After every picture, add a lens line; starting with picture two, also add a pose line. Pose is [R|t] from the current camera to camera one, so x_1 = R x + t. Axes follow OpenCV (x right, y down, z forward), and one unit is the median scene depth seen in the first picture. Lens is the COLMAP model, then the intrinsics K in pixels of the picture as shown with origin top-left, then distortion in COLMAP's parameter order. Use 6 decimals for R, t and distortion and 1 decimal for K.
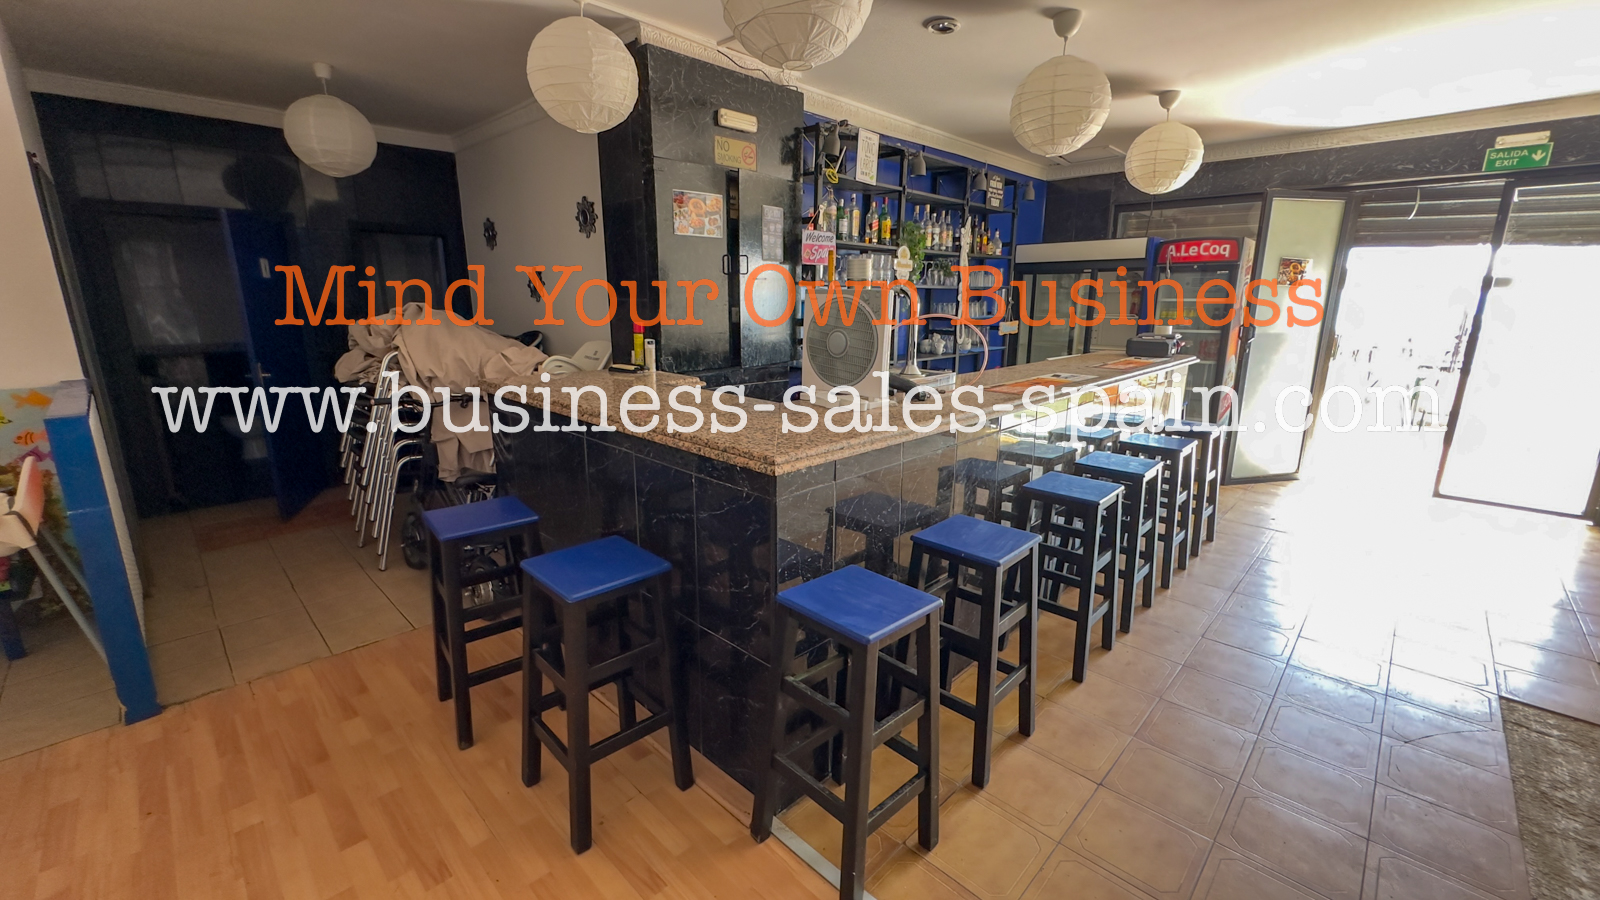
lens RADIAL K [[637.1, 0, 800.3], [0, 637.1, 446.7], [0, 0, 1]] dist [-0.002749, 0.000630]
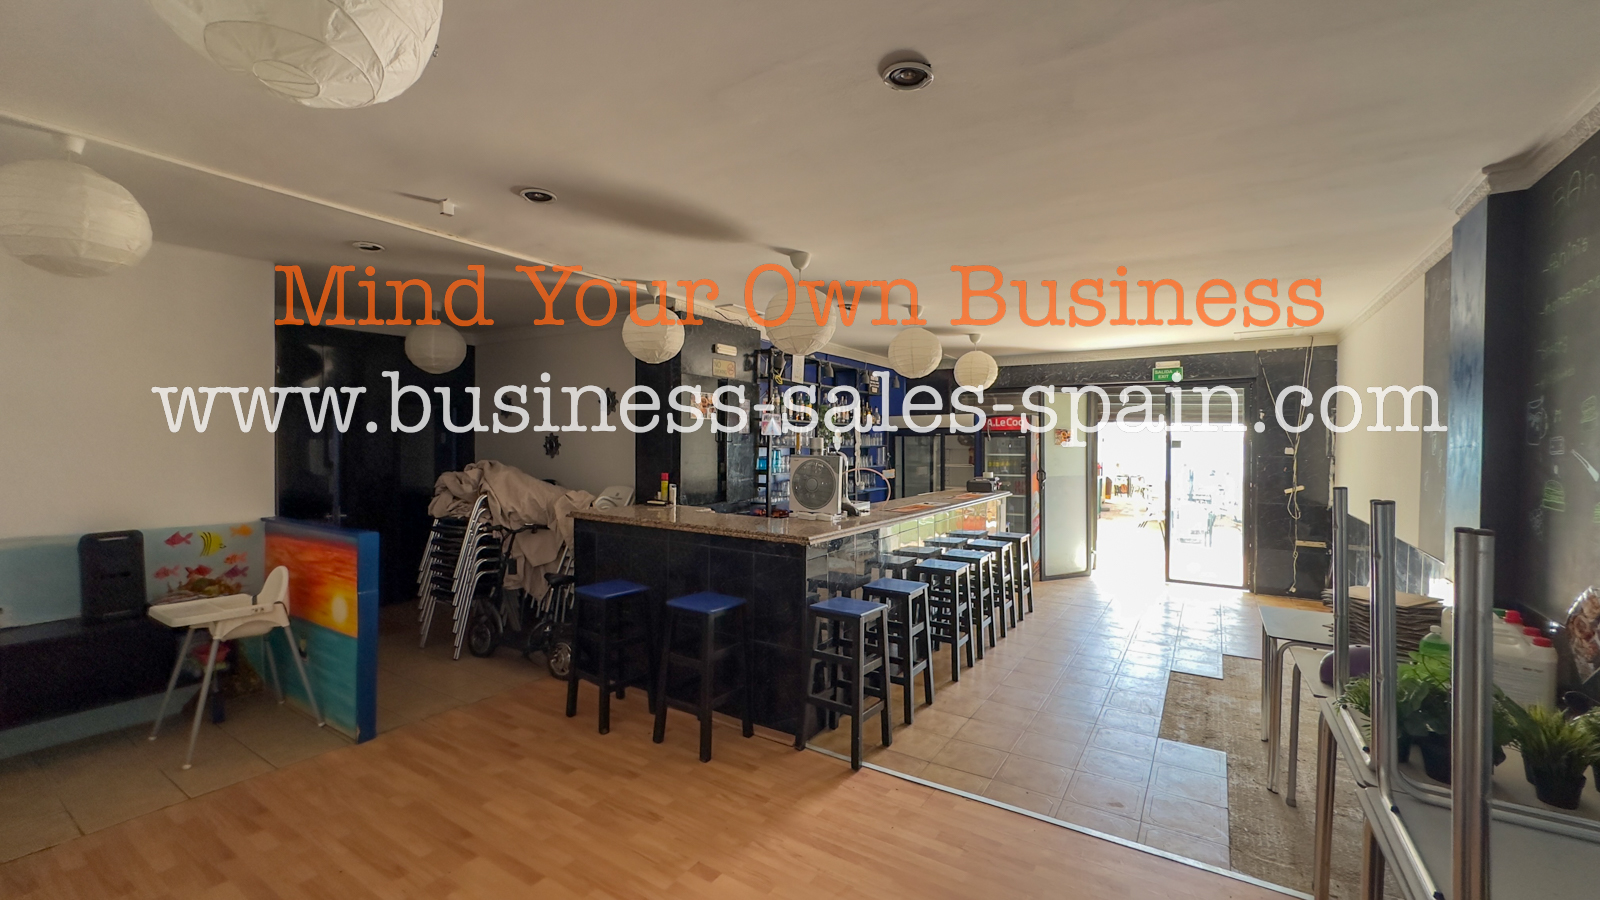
lens RADIAL K [[637.1, 0, 800.1], [0, 637.1, 450.5], [0, 0, 1]] dist [-0.002749, 0.000630]
pose [[0.980327, -0.000733, 0.197379, -0.229987], [0.044098, 0.975530, -0.215400, 0.091061], [-0.192391, 0.219866, 0.956371, -0.513951]]
